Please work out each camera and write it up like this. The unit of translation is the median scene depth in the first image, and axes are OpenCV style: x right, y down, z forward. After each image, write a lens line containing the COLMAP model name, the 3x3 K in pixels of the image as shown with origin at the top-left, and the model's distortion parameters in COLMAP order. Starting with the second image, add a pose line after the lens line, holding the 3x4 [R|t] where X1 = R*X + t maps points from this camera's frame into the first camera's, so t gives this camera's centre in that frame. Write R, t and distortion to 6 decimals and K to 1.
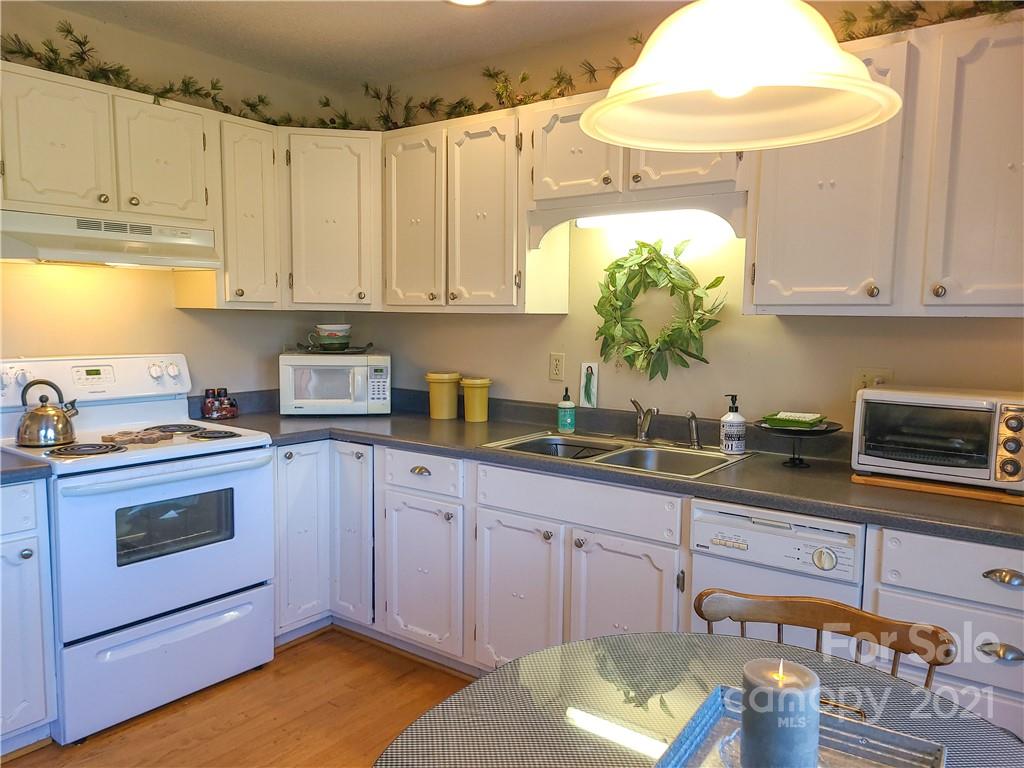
lens RADIAL K [[765.4, 0, 509.8], [0, 765.4, 391.2], [0, 0, 1]] dist [0.063503, -0.052662]
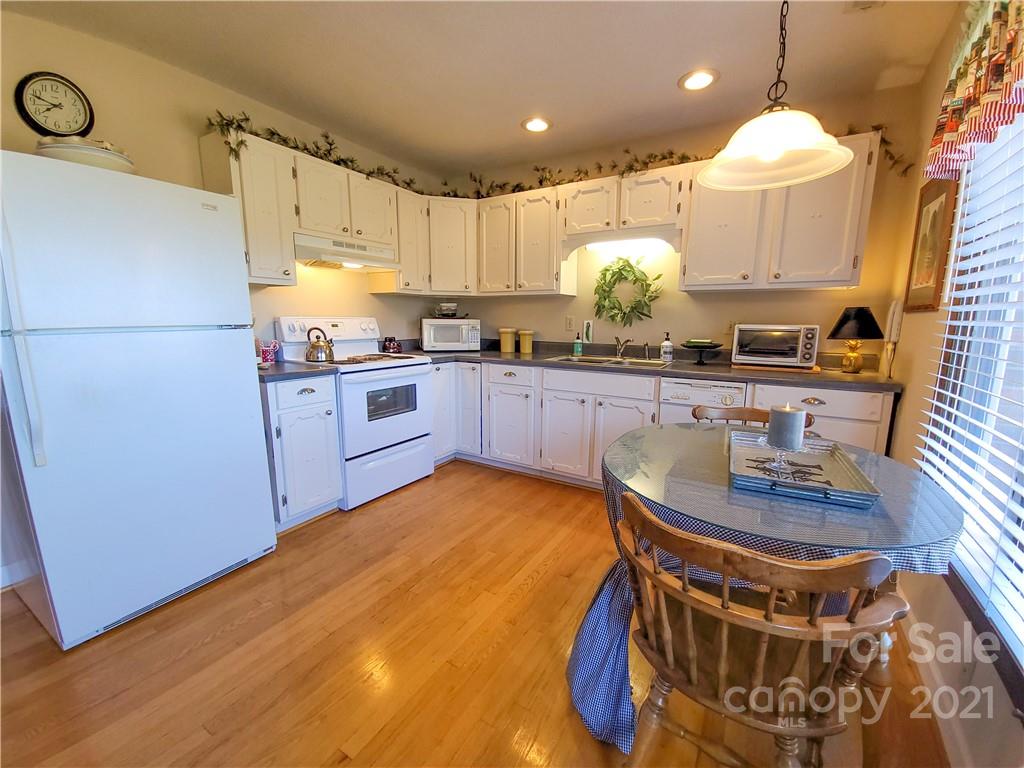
lens RADIAL K [[416.0, 0, 520.4], [0, 416.0, 386.7], [0, 0, 1]] dist [0.010617, -0.008461]
pose [[0.994455, -0.020911, 0.103065, -0.197336], [0.014292, 0.997812, 0.064550, 0.065565], [-0.104190, -0.062720, 0.992578, -0.063153]]
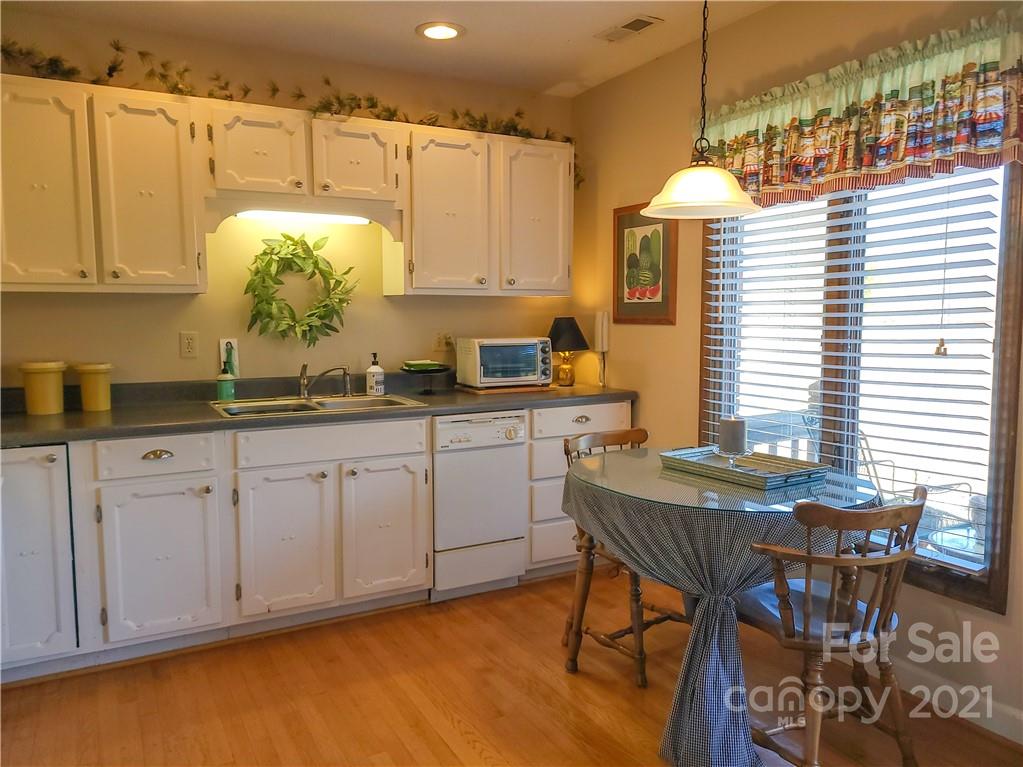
lens RADIAL K [[767.0, 0, 513.4], [0, 767.0, 381.3], [0, 0, 1]] dist [0.061492, -0.048562]
pose [[0.416325, -0.096971, 0.904030, -0.789337], [0.098903, 0.993226, 0.060991, -0.003661], [-0.903820, 0.064020, 0.423096, 0.172201]]
